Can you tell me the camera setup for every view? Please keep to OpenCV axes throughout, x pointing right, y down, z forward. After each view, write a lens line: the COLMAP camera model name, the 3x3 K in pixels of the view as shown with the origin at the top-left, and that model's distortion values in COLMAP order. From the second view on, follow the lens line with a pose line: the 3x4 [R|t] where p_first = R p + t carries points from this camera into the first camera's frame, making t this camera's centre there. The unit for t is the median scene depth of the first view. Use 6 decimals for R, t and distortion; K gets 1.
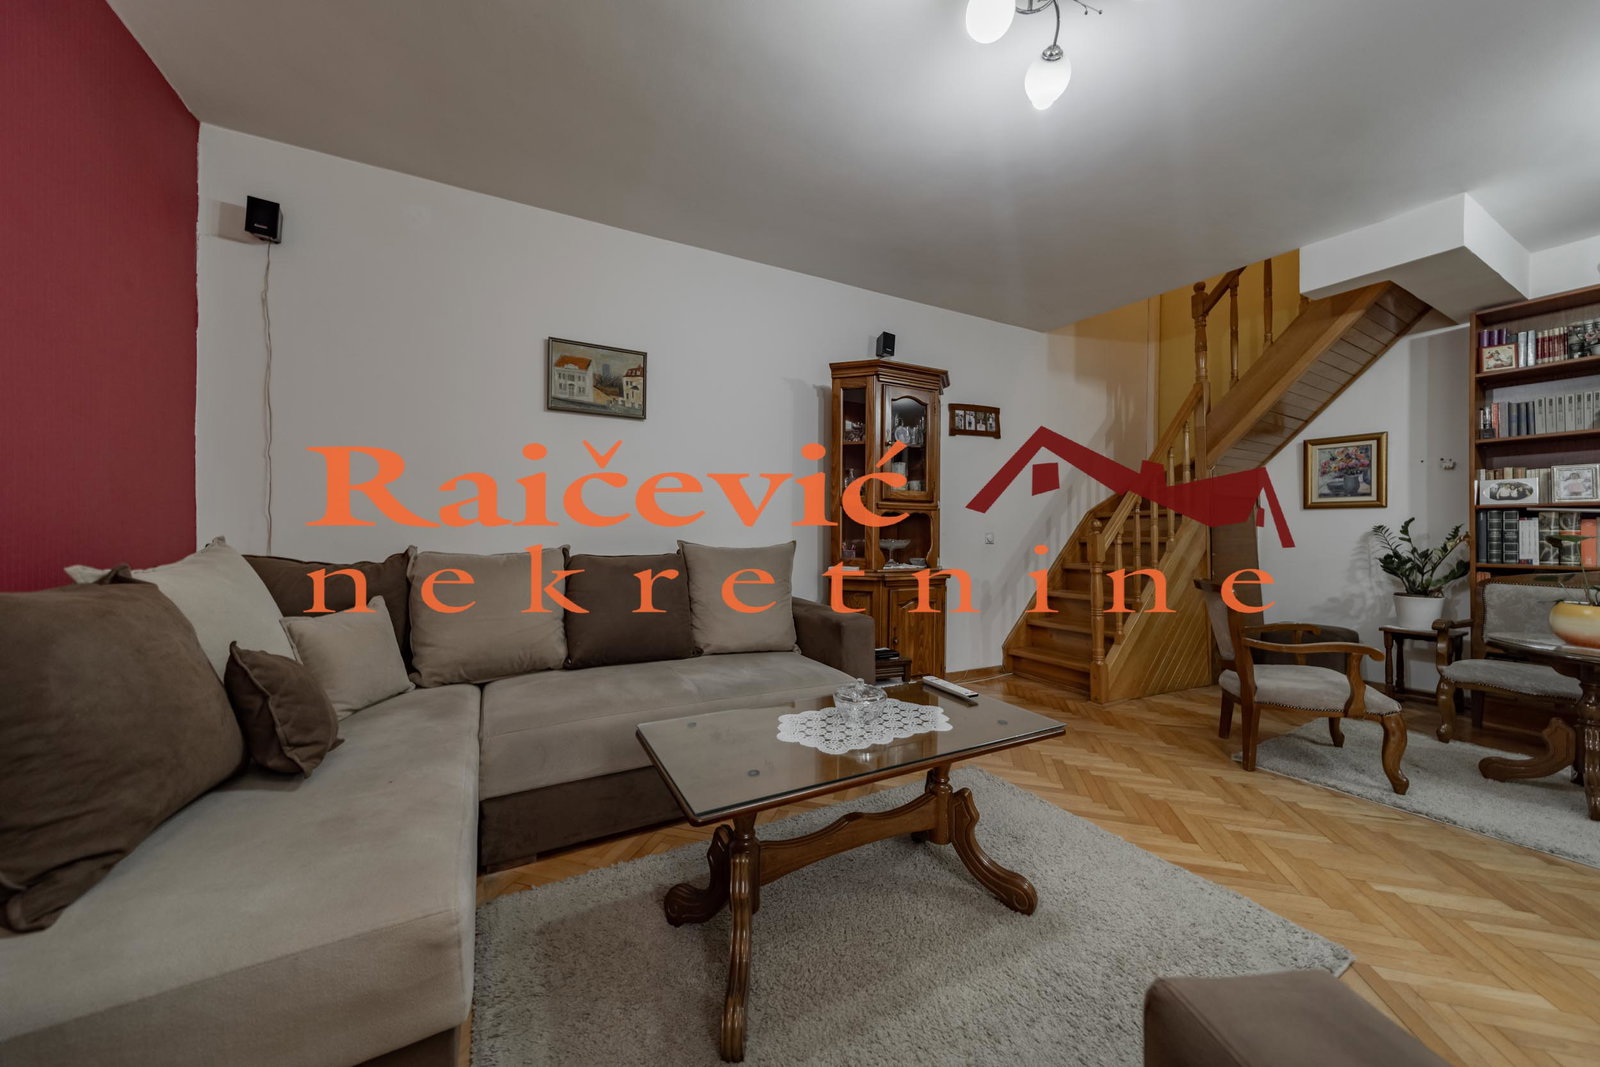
lens RADIAL K [[555.3, 0, 796.0], [0, 555.3, 532.3], [0, 0, 1]] dist [0.006092, 0.000080]
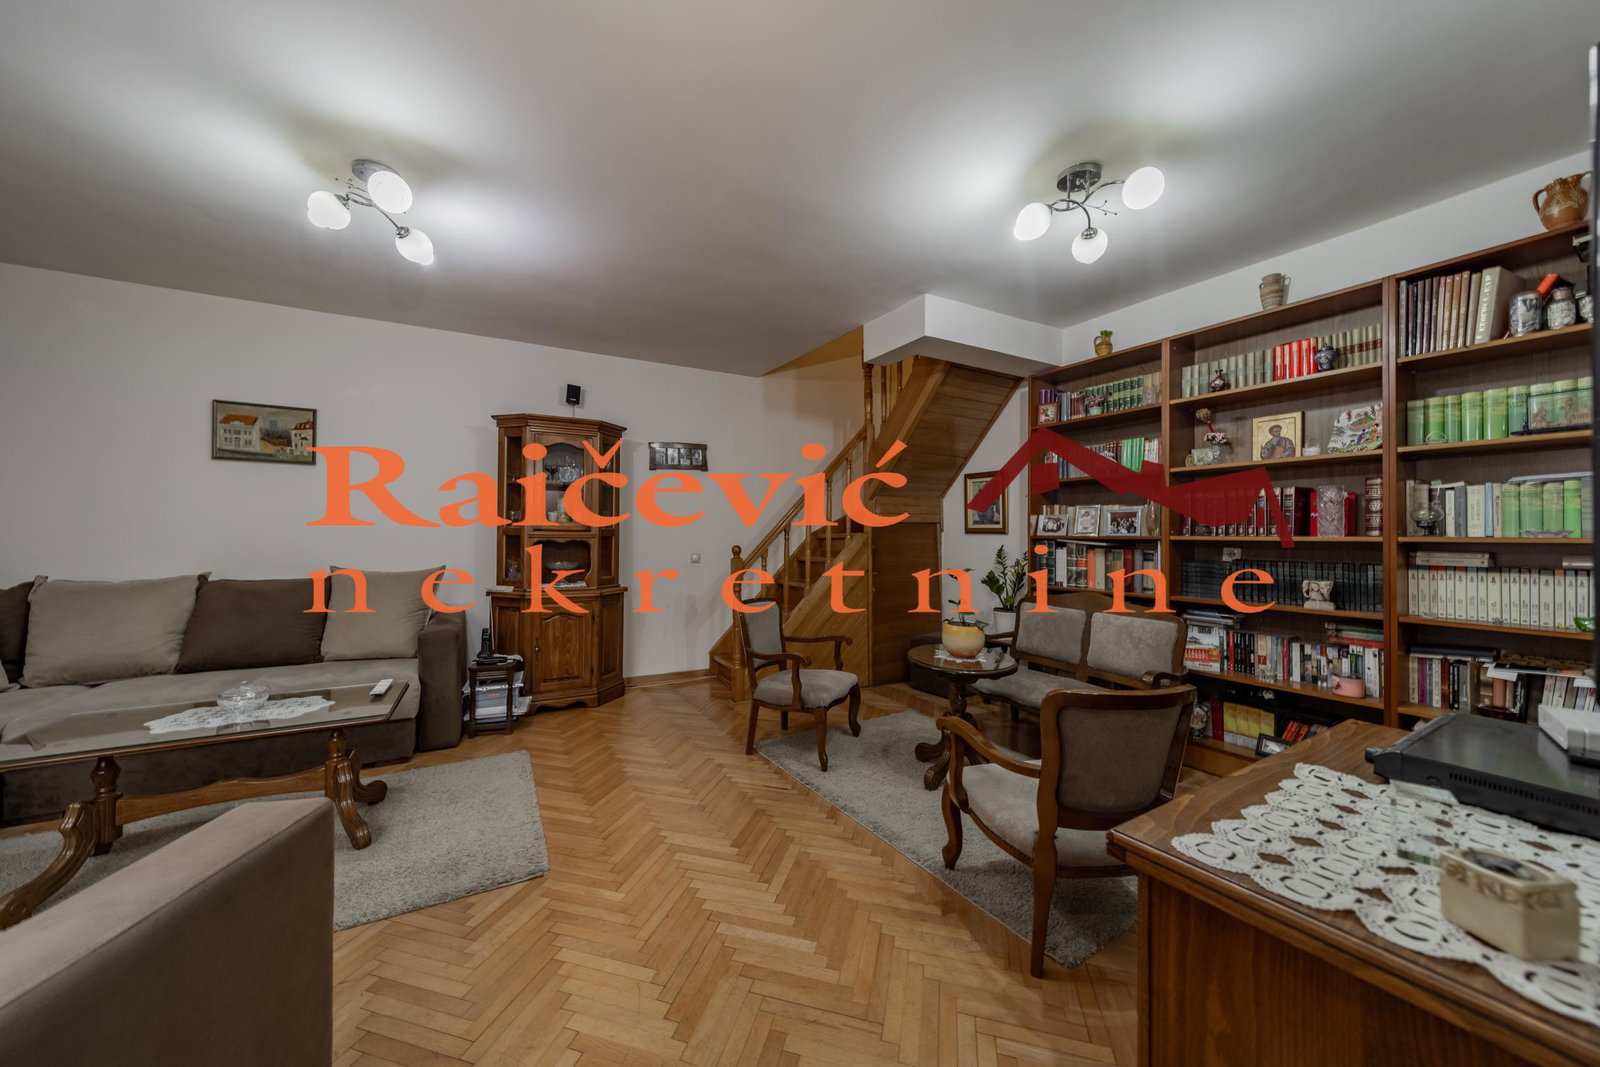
lens RADIAL K [[555.5, 0, 799.4], [0, 555.5, 532.3], [0, 0, 1]] dist [0.002560, 0.000397]
pose [[0.999995, 0.002635, 0.001663, 0.708905], [-0.002635, 0.999996, -0.000239, -0.054141], [-0.001664, 0.000235, 0.999999, -0.188352]]
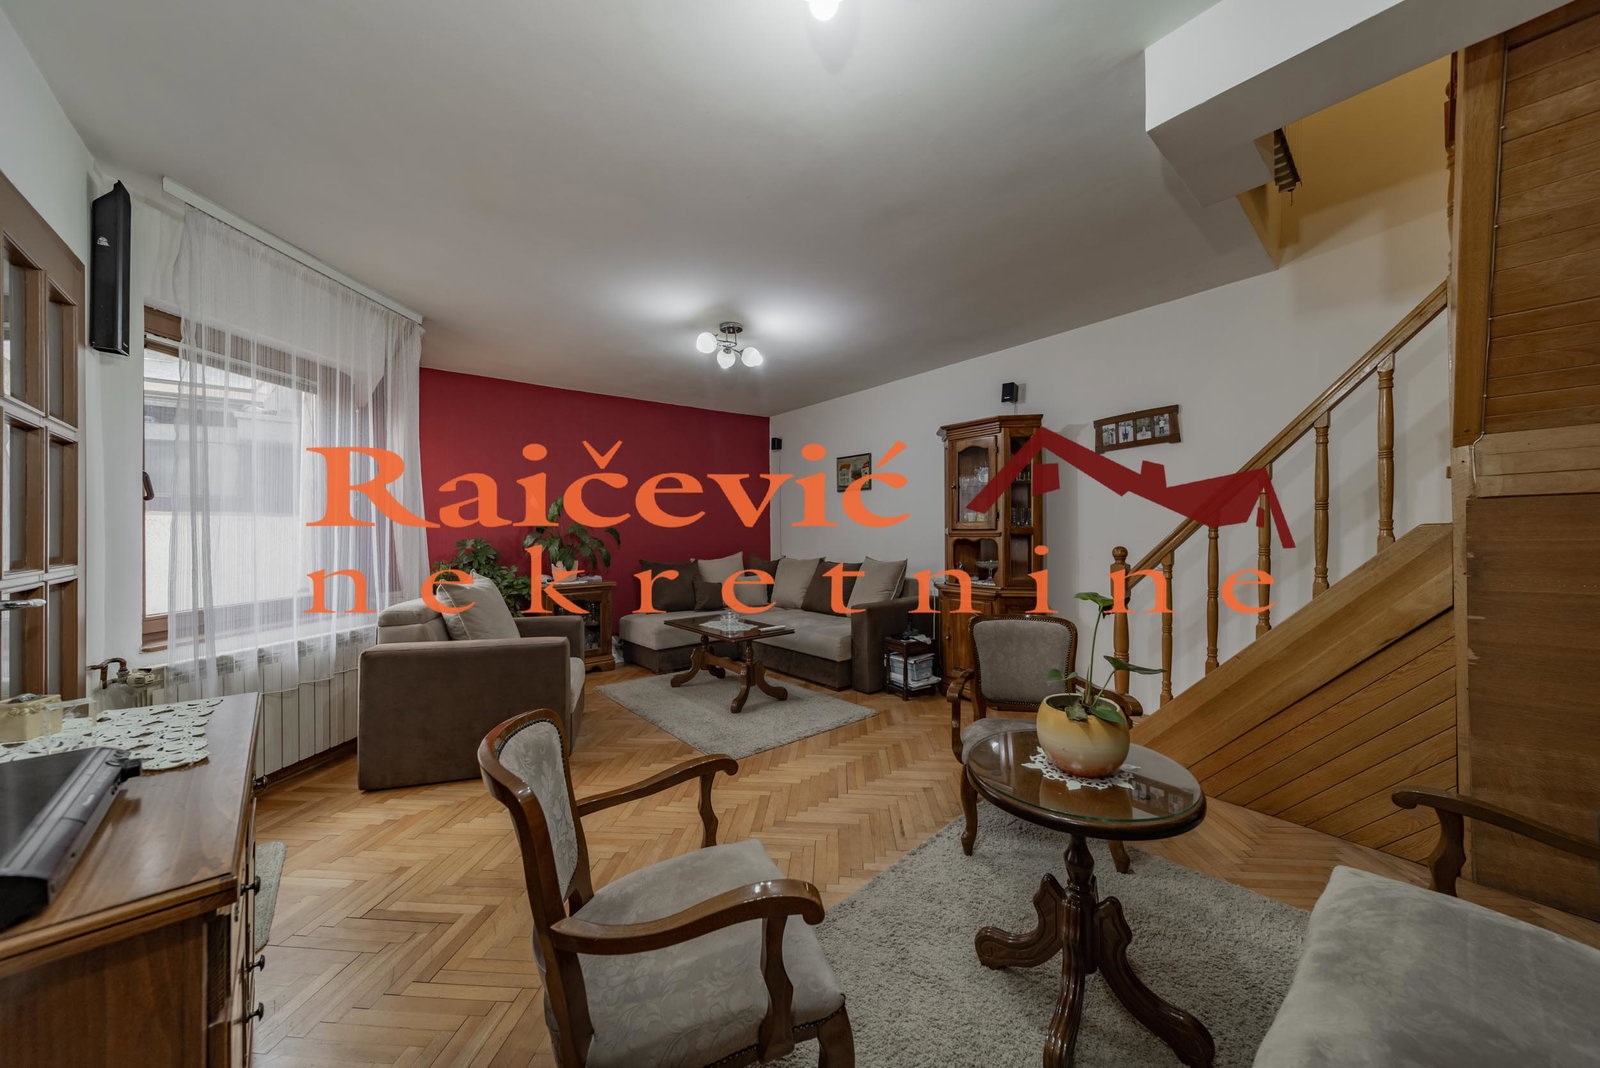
lens RADIAL K [[555.5, 0, 799.4], [0, 555.5, 532.8], [0, 0, 1]] dist [0.002560, 0.000397]
pose [[0.196788, -0.008238, -0.980412, 1.343974], [0.012118, 0.999909, -0.005969, -0.048109], [0.980371, -0.010706, 0.196870, 0.375898]]
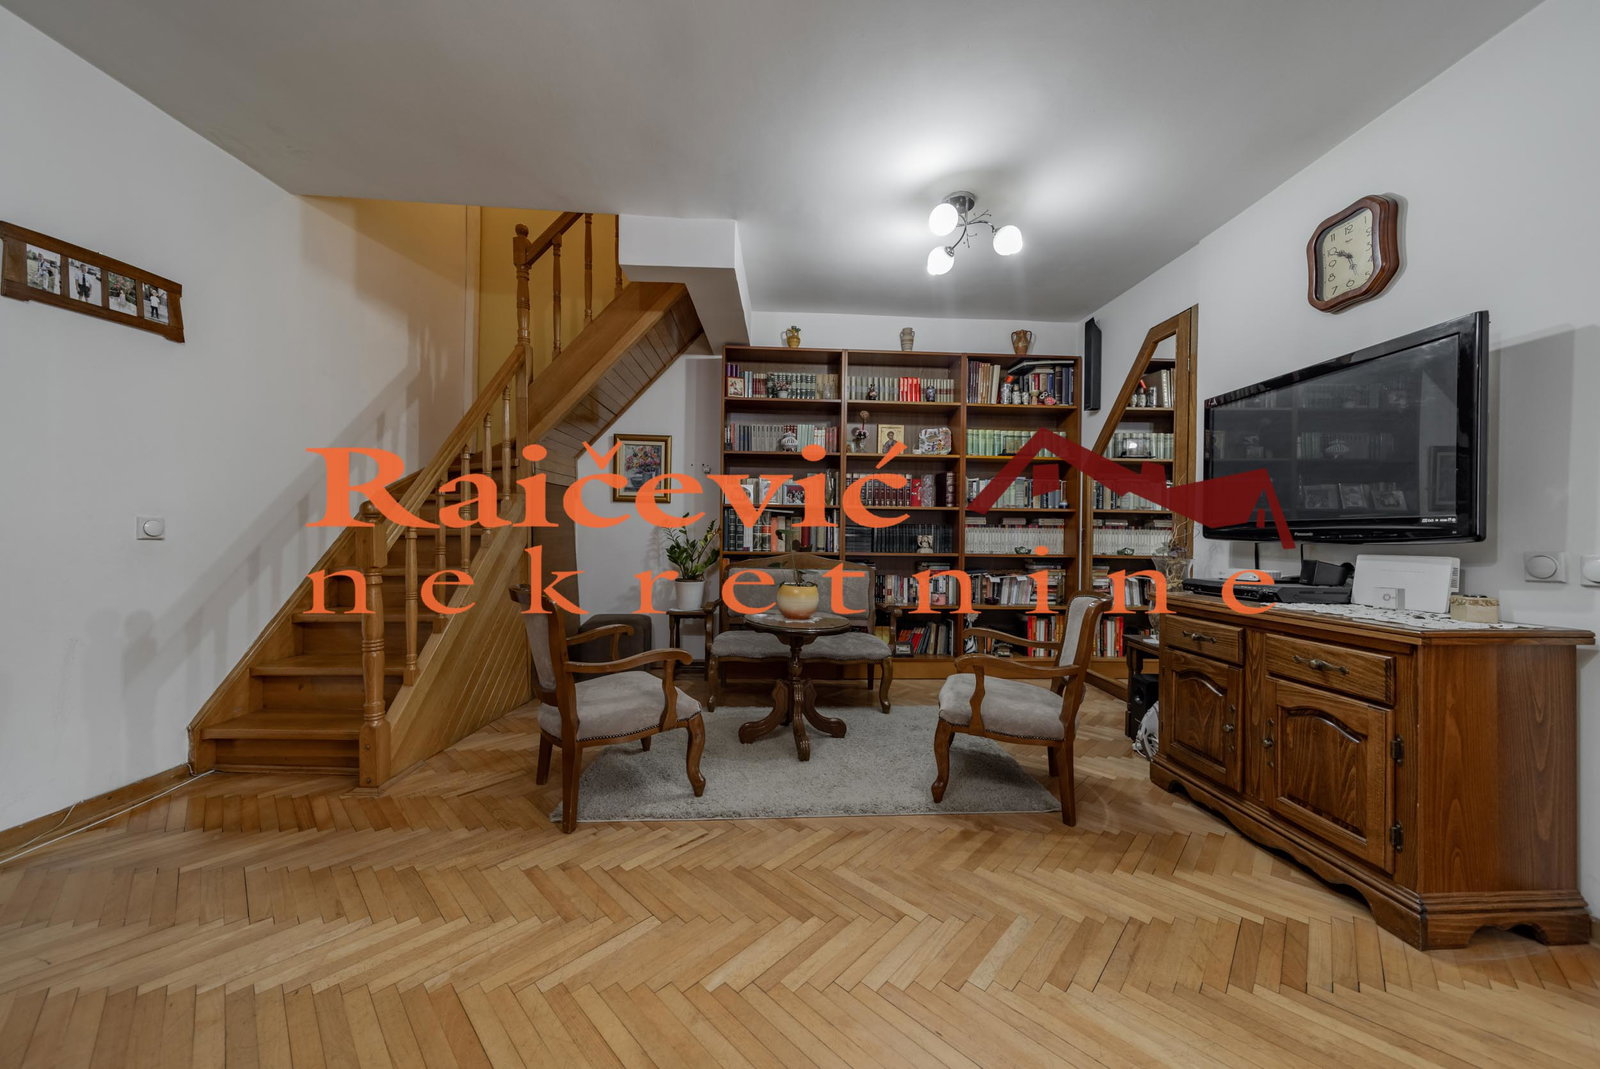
lens RADIAL K [[555.5, 0, 799.4], [0, 555.5, 533.3], [0, 0, 1]] dist [0.002560, 0.000397]
pose [[0.468063, -0.003397, 0.883688, 0.216865], [-0.015239, 0.999813, 0.011915, -0.000873], [-0.883563, -0.019043, 0.467924, 0.282369]]
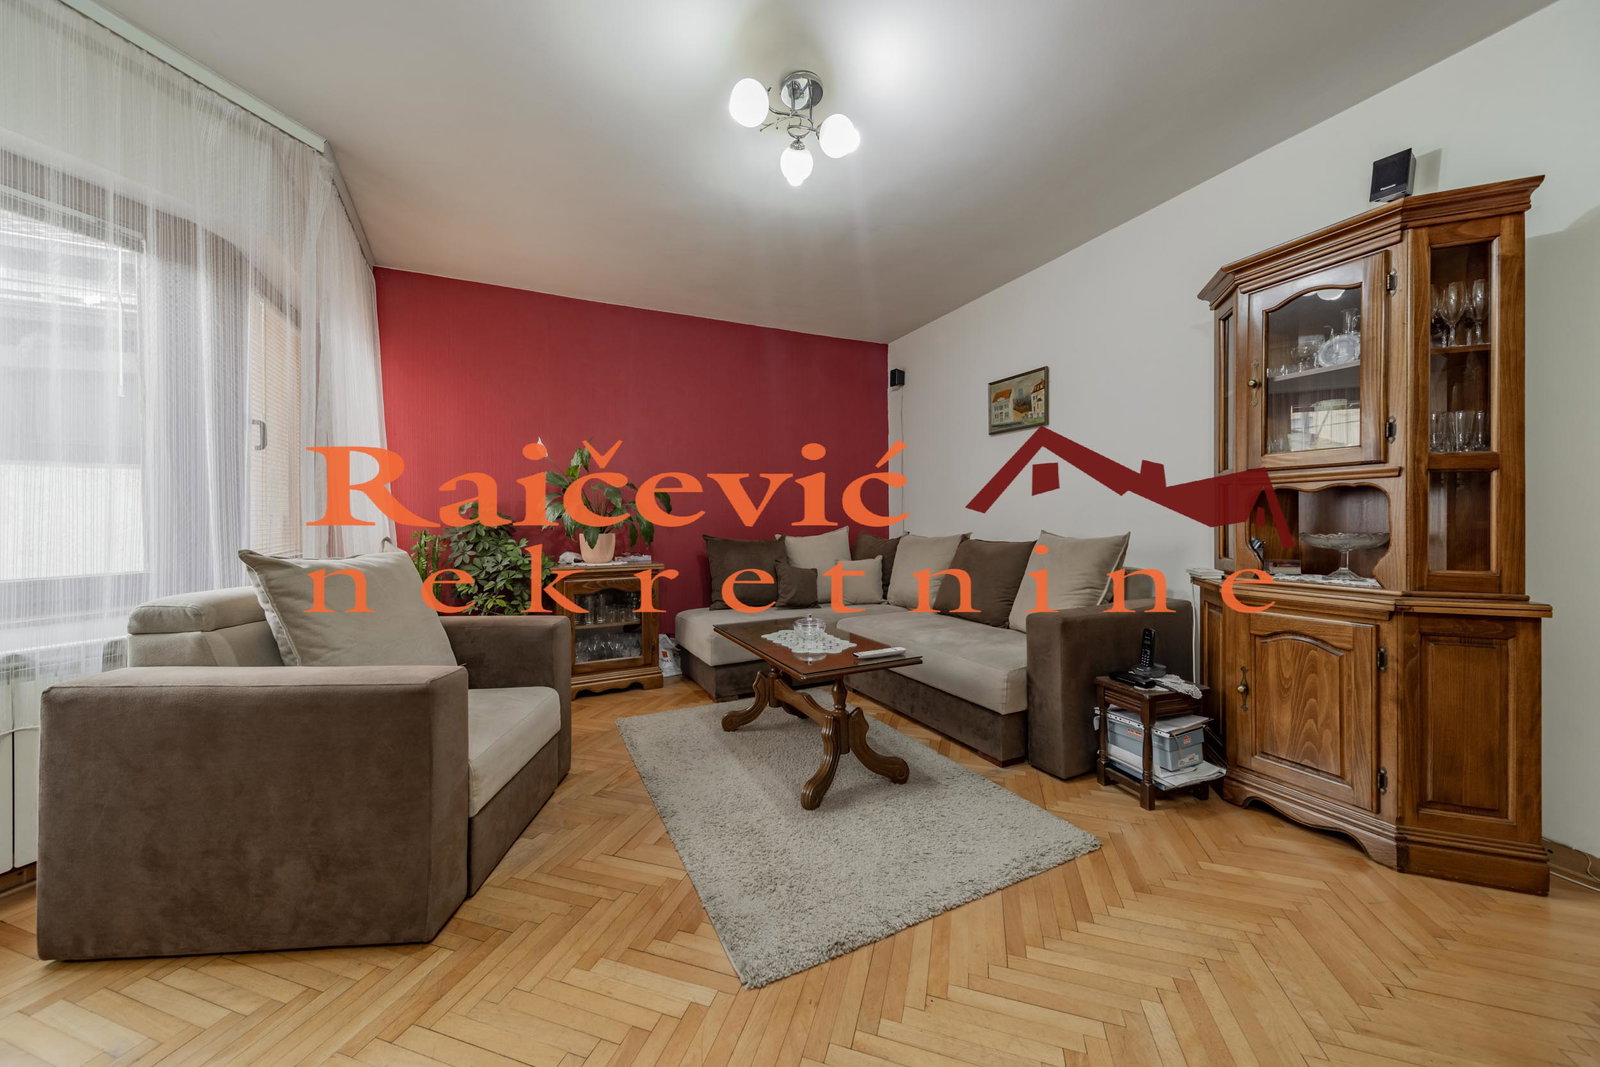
lens RADIAL K [[548.5, 0, 795.1], [0, 548.5, 527.1], [0, 0, 1]] dist [0.001386, 0.000162]
pose [[-0.038674, 0.003592, -0.999245, 0.803800], [0.010095, 0.999944, 0.003203, -0.000924], [0.999201, -0.009963, -0.038708, 0.478442]]
